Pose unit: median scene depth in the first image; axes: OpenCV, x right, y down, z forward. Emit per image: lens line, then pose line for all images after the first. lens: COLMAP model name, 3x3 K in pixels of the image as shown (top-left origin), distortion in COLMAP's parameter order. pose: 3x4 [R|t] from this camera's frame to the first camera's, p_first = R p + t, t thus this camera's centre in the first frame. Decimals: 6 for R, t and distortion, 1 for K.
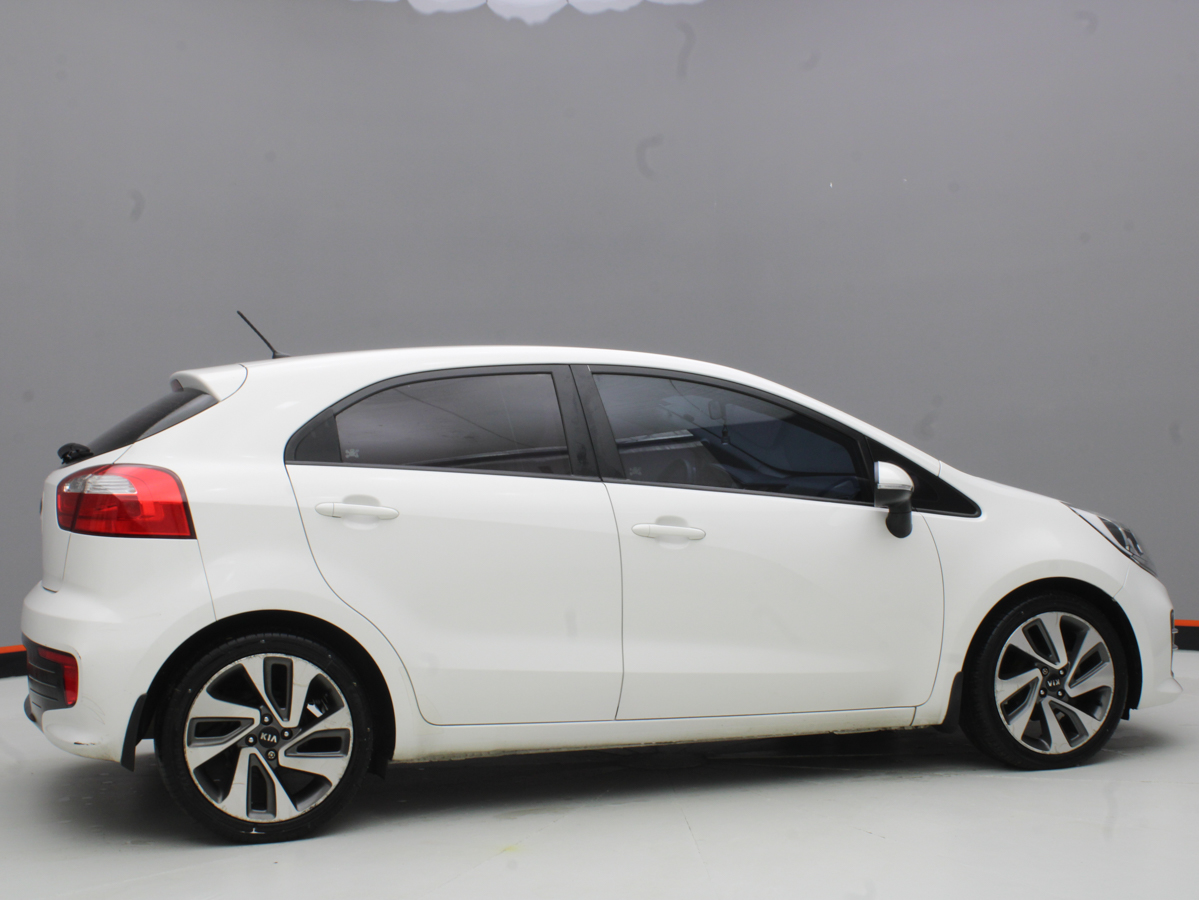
lens RADIAL K [[1650.9, 0, 597.4], [0, 1650.9, 443.4], [0, 0, 1]] dist [-0.080681, 0.000000]
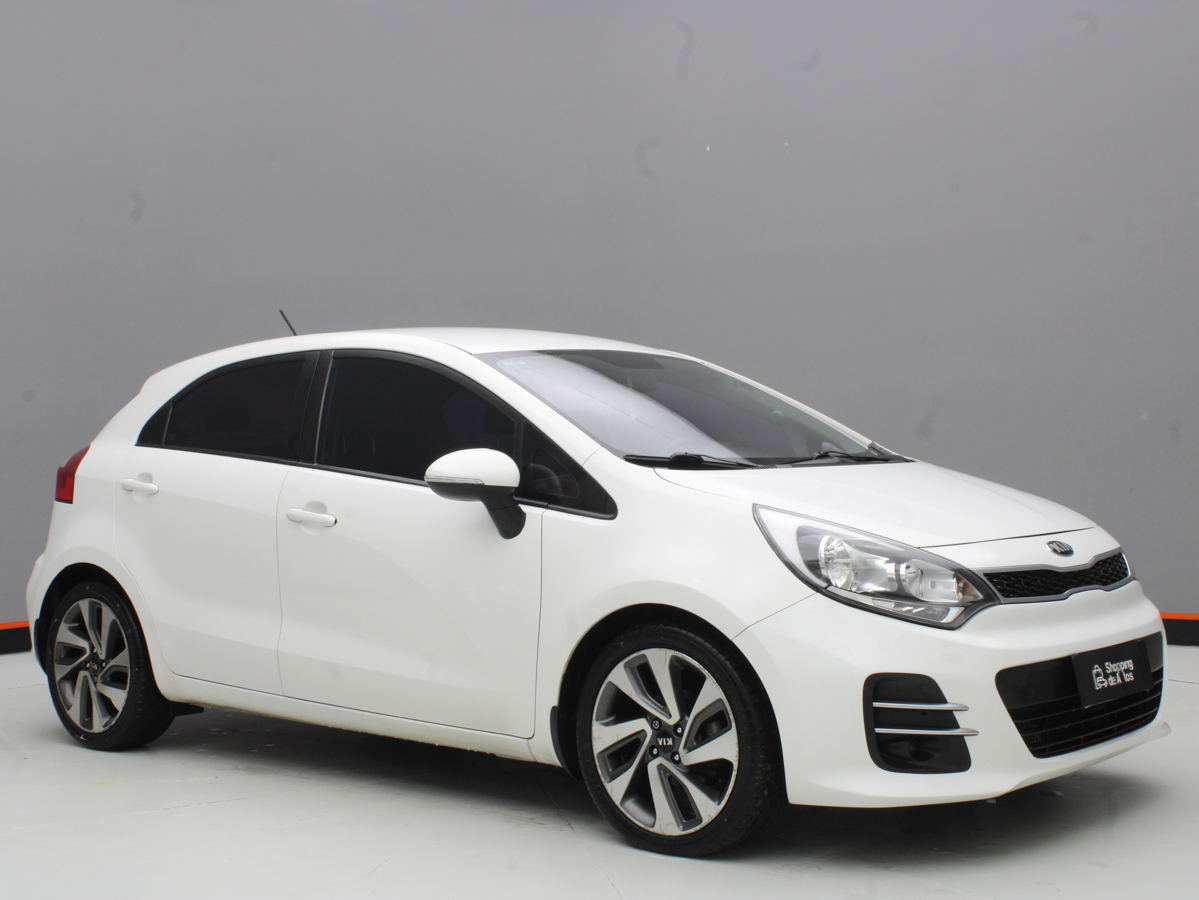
lens RADIAL K [[1751.3, 0, 595.6], [0, 1751.3, 453.1], [0, 0, 1]] dist [-0.082097, 0.000000]
pose [[0.504653, 0.016353, -0.863167, 1.044321], [0.018463, 0.999387, 0.029728, -0.013677], [0.863125, -0.030939, 0.504042, 0.615816]]
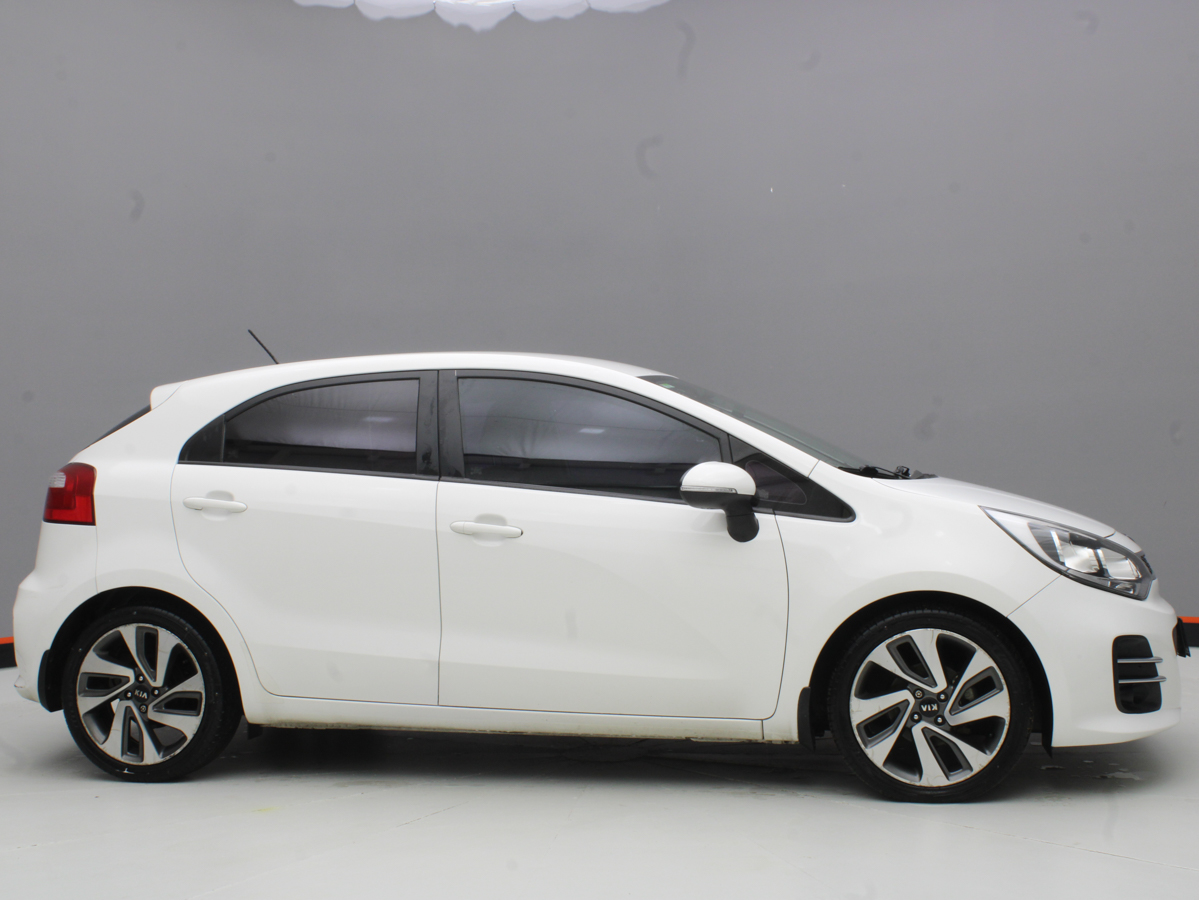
lens RADIAL K [[1573.4, 0, 599.4], [0, 1573.4, 459.6], [0, 0, 1]] dist [-0.084074, 0.000000]
pose [[0.858046, 0.000730, -0.513572, 0.612849], [0.007549, 0.999873, 0.014034, -0.003711], [0.513517, -0.015918, 0.857932, 0.187368]]
